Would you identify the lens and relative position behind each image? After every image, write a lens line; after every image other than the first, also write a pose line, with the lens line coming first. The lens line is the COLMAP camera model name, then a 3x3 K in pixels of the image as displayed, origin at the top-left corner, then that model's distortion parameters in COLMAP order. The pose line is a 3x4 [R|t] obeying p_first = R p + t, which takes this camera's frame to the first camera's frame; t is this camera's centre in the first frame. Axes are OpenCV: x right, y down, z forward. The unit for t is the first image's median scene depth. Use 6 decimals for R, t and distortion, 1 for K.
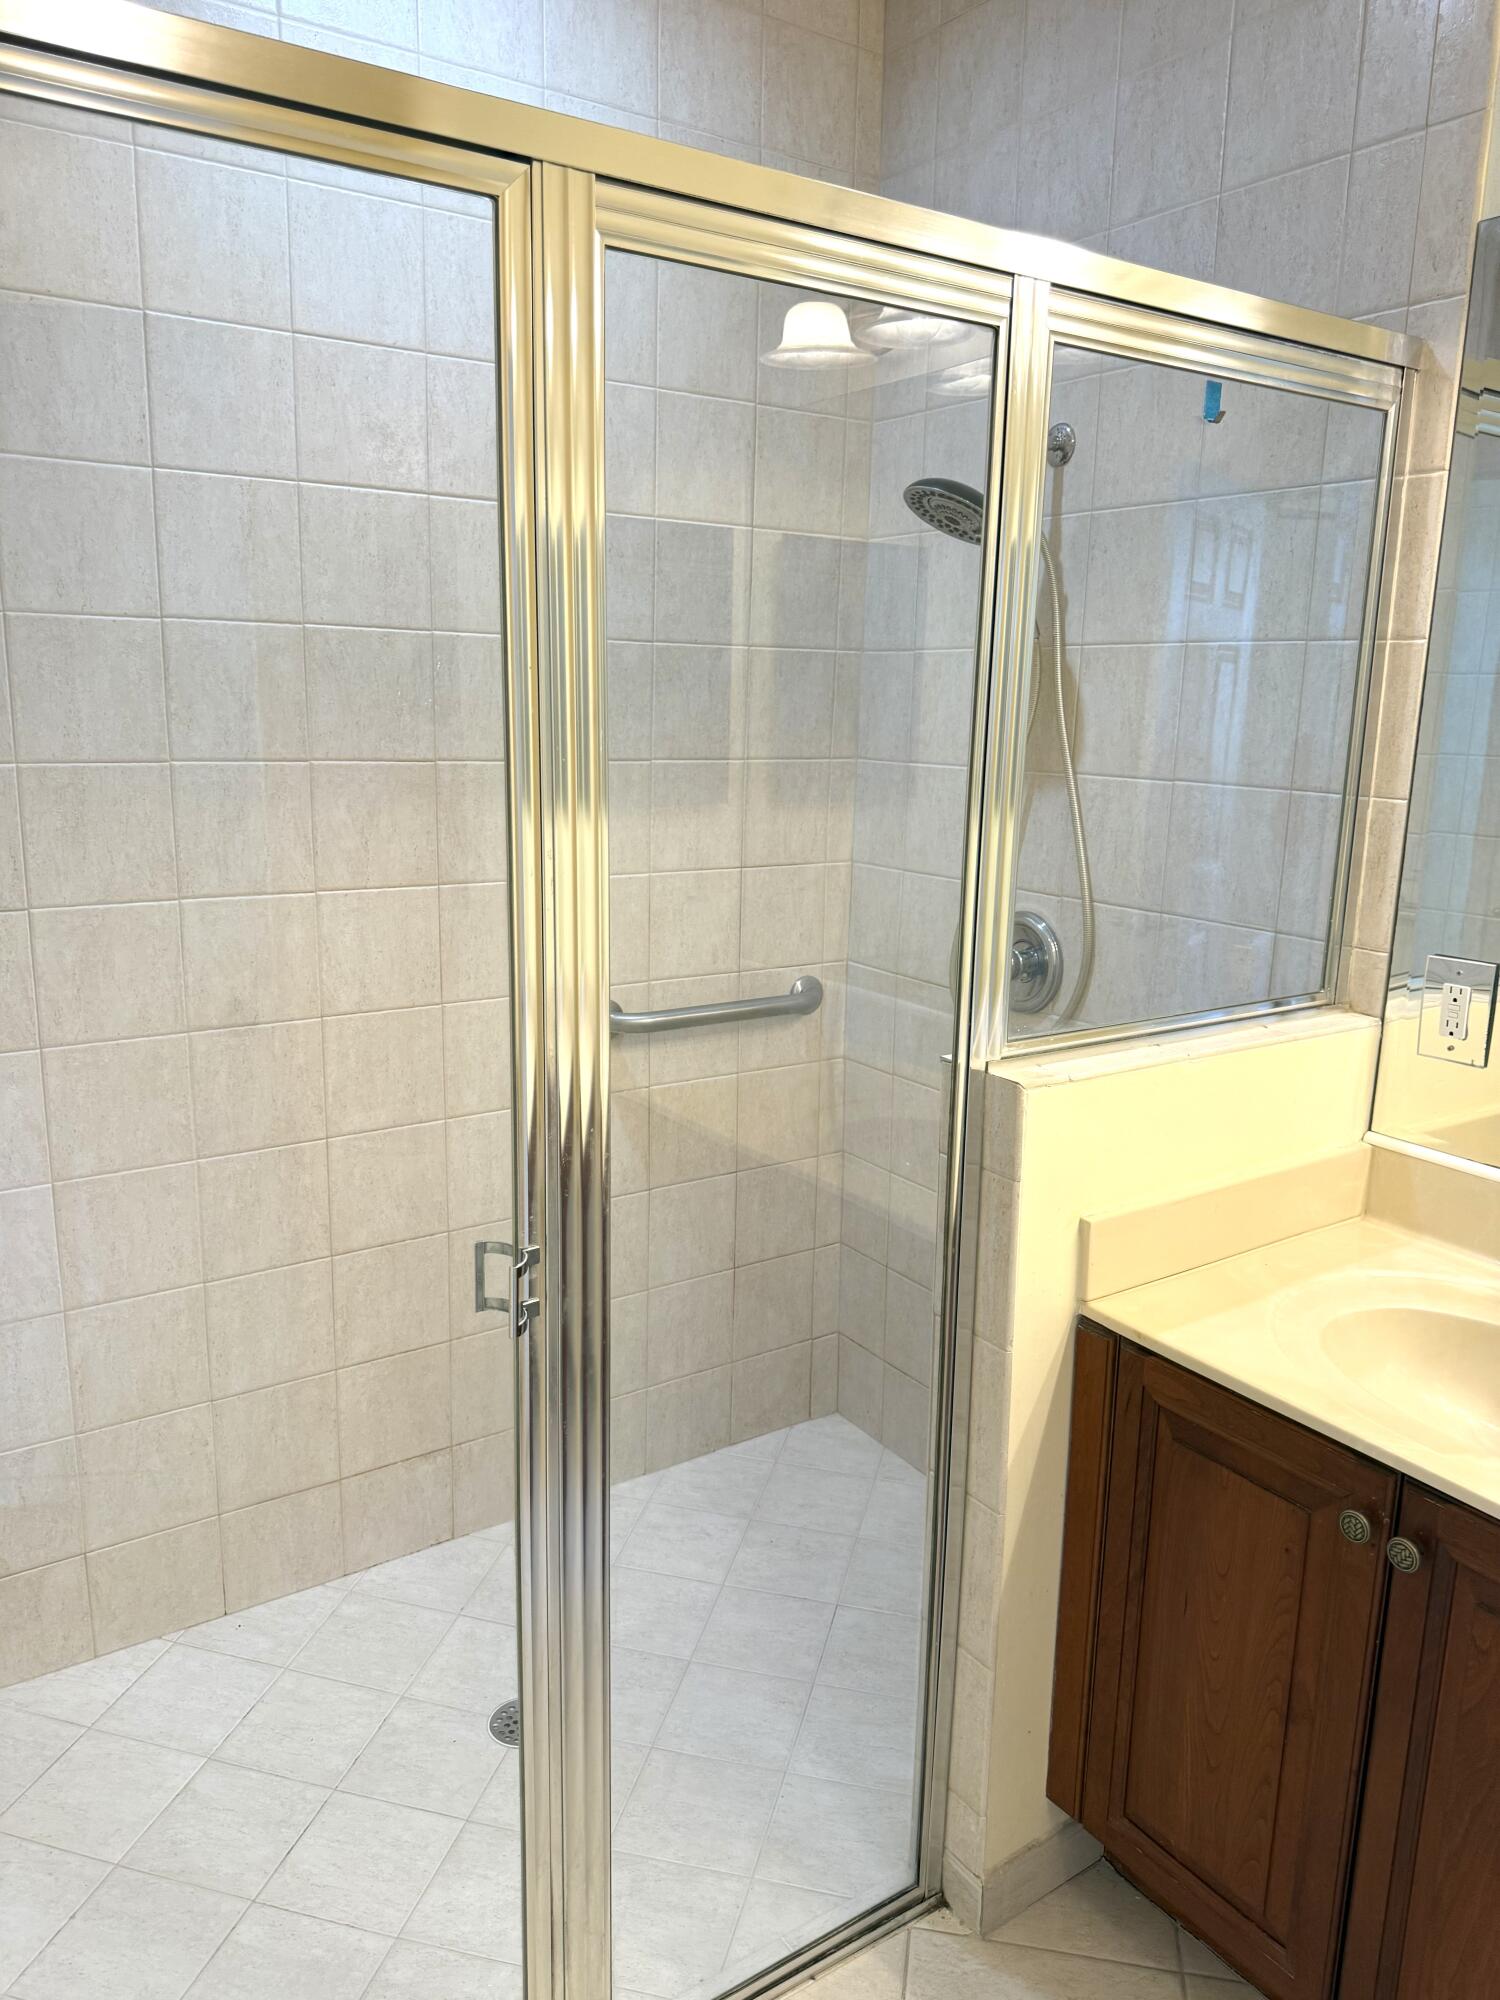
lens RADIAL K [[1452.6, 0, 750.0], [0, 1452.6, 1000.0], [0, 0, 1]] dist [0.005092, -0.027931]
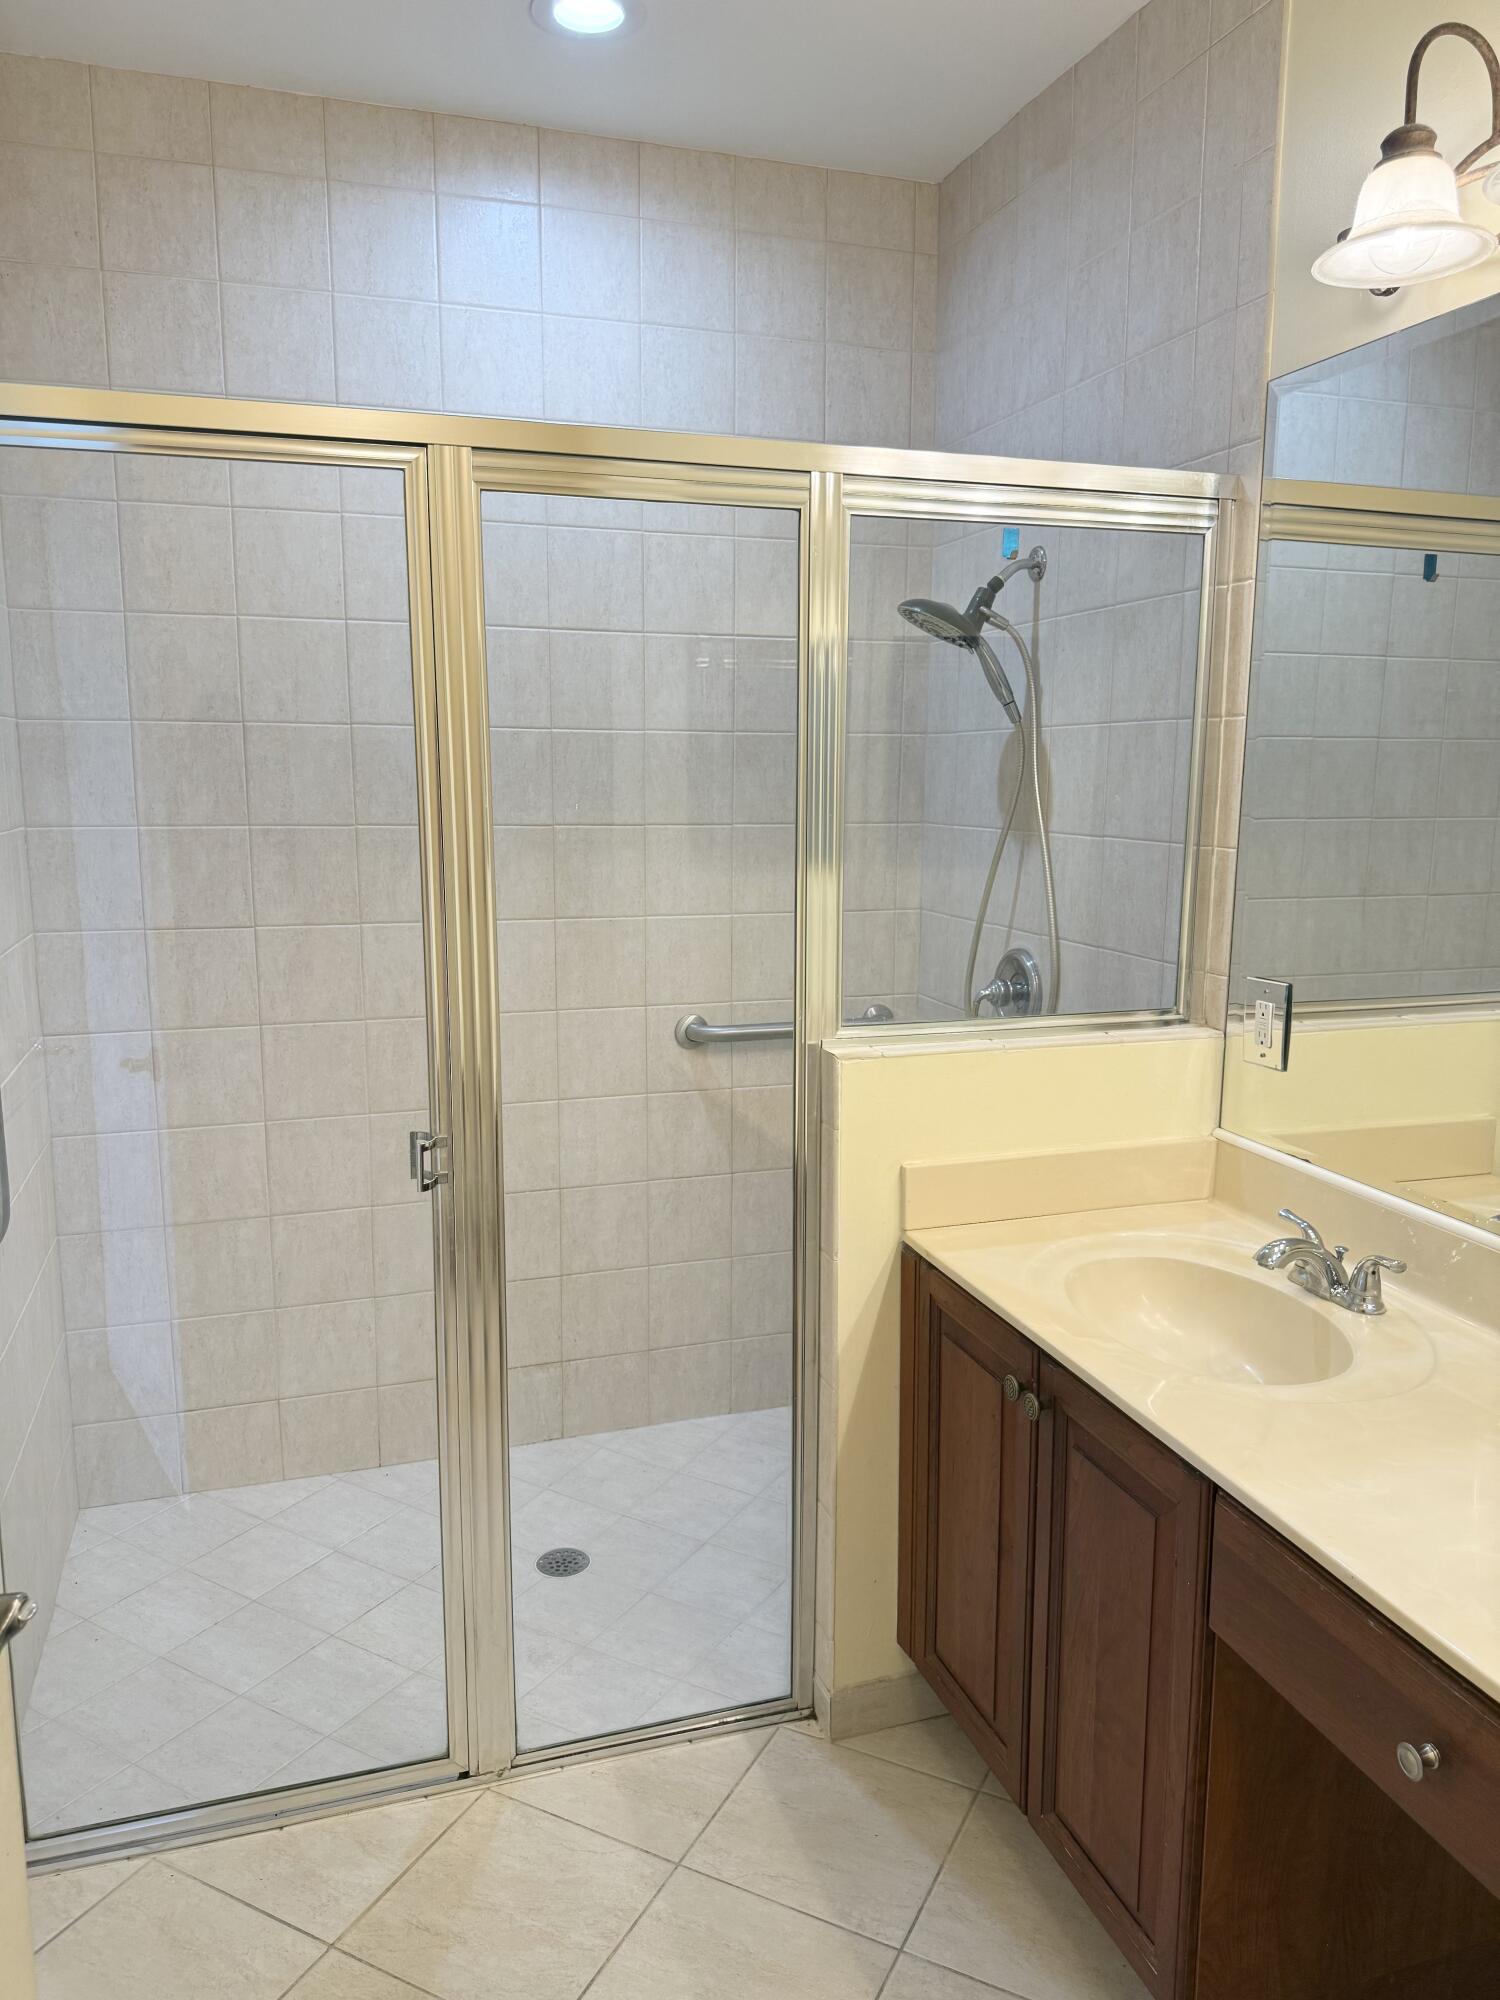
lens RADIAL K [[1445.5, 0, 750.0], [0, 1445.5, 1000.0], [0, 0, 1]] dist [0.073444, -0.196546]
pose [[0.960402, 0.027353, -0.277272, 0.368841], [-0.042712, 0.997860, -0.049502, 0.058846], [0.275325, 0.059384, 0.959515, -0.237902]]
